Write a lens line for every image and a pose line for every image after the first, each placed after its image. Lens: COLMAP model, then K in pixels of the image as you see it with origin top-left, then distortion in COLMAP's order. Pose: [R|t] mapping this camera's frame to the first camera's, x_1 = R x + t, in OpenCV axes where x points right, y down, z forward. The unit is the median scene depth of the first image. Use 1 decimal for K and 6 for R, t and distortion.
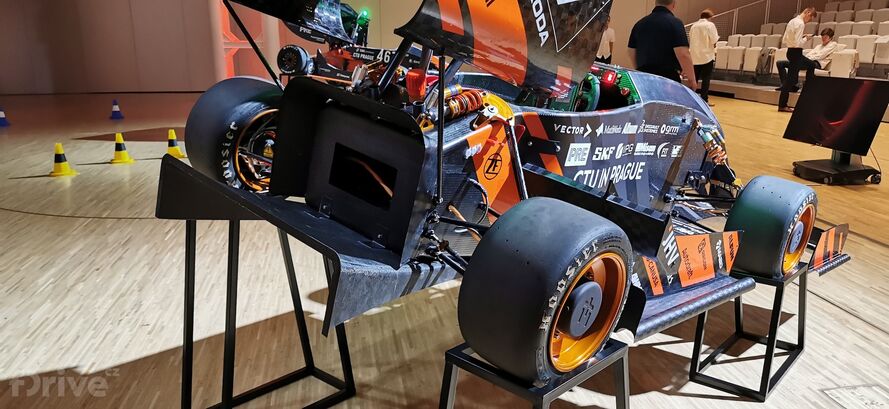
lens RADIAL K [[689.9, 0, 444.5], [0, 689.9, 204.5], [0, 0, 1]] dist [0.016619, -0.001682]
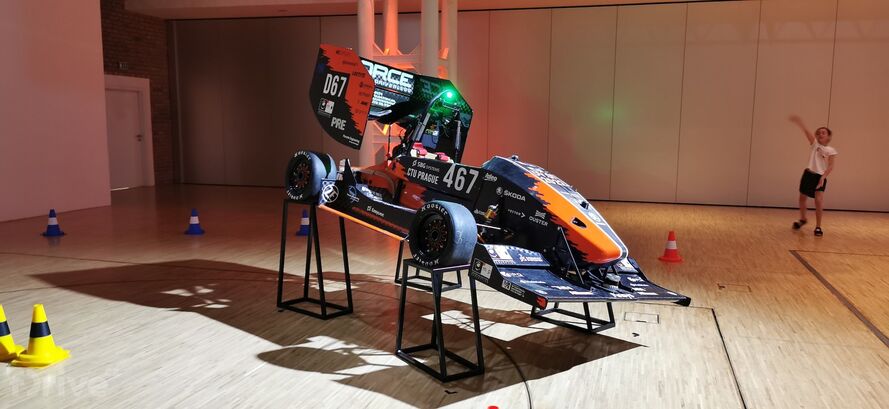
lens RADIAL K [[694.4, 0, 446.8], [0, 694.4, 206.4], [0, 0, 1]] dist [0.014301, -0.004449]
pose [[0.903502, 0.064742, -0.423665, 0.121070], [-0.113827, 0.989272, -0.091570, -0.147341], [0.413191, 0.130958, 0.901179, 0.546728]]
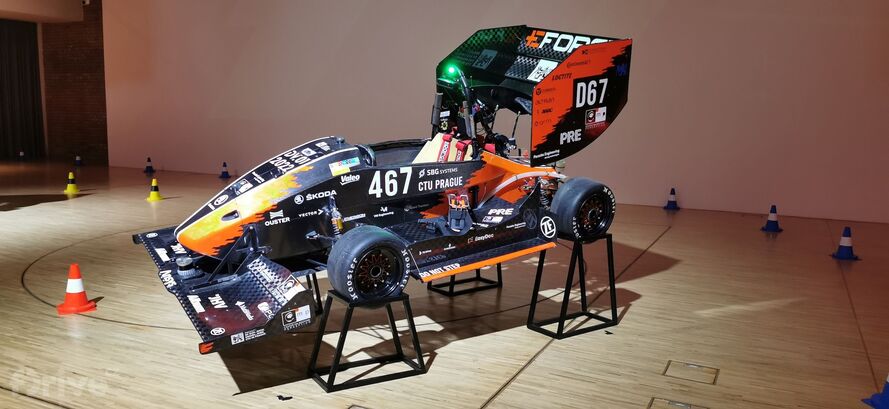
lens RADIAL K [[697.6, 0, 433.3], [0, 697.6, 205.7], [0, 0, 1]] dist [0.011094, 0.002531]
pose [[-0.568540, 0.100225, -0.816528, 0.282448], [-0.211865, 0.941232, 0.263051, -0.322604], [0.794906, 0.322549, -0.513893, 1.300327]]
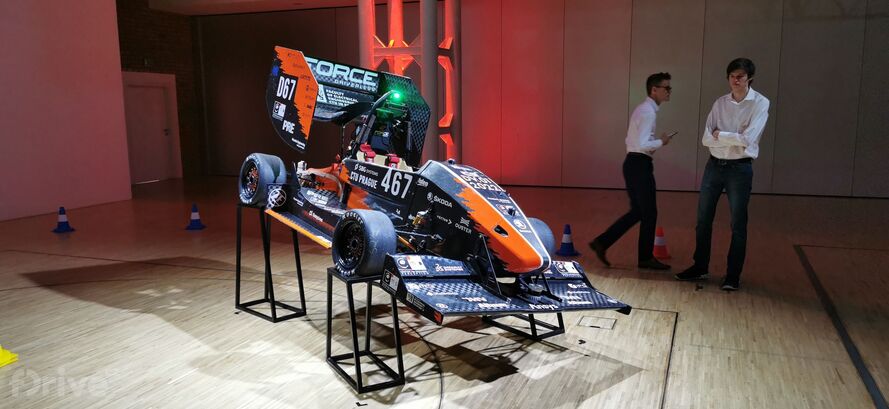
lens RADIAL K [[693.0, 0, 436.5], [0, 693.0, 202.3], [0, 0, 1]] dist [0.018467, -0.001925]
pose [[0.861063, 0.065651, -0.504242, 0.190148], [-0.111899, 0.991786, -0.061955, -0.173346], [0.496033, 0.109772, 0.861337, 0.590929]]
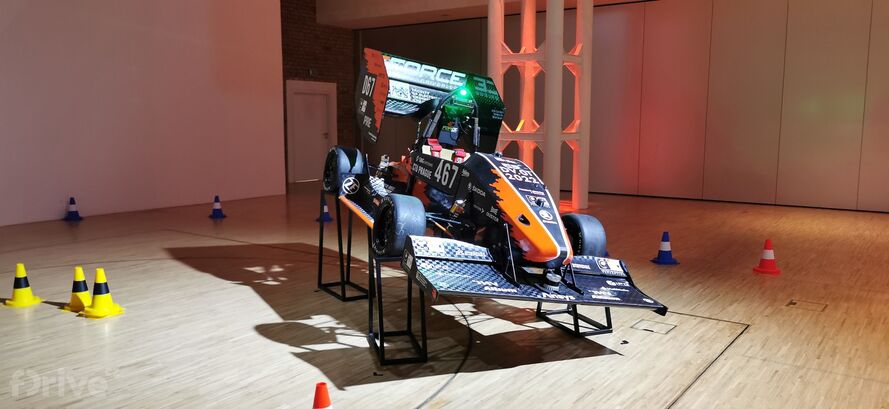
lens RADIAL K [[689.9, 0, 444.5], [0, 689.9, 204.5], [0, 0, 1]] dist [0.016619, -0.001682]
pose [[0.709305, 0.091866, -0.698890, 0.276031], [-0.169873, 0.984528, -0.042993, -0.169406], [0.684127, 0.149218, 0.713936, 0.635615]]
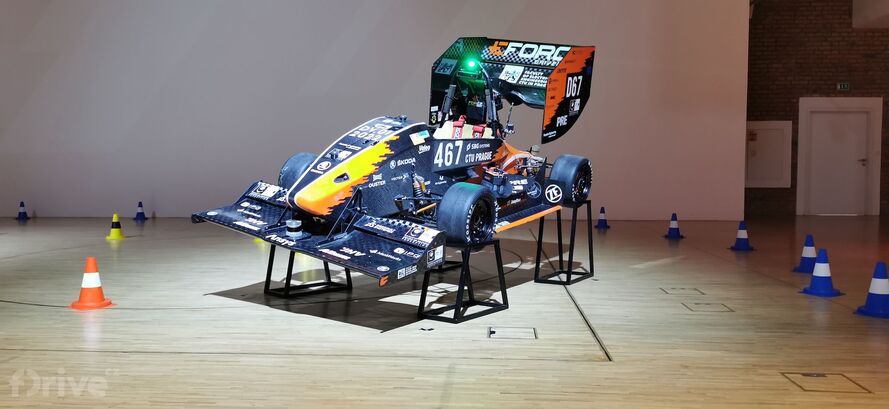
lens RADIAL K [[689.9, 0, 444.5], [0, 689.9, 204.5], [0, 0, 1]] dist [0.016619, -0.001682]
pose [[-0.222279, 0.053323, -0.973524, 0.426920], [-0.232482, 0.966803, 0.106037, -0.232720], [0.946860, 0.249897, -0.202503, 1.157598]]
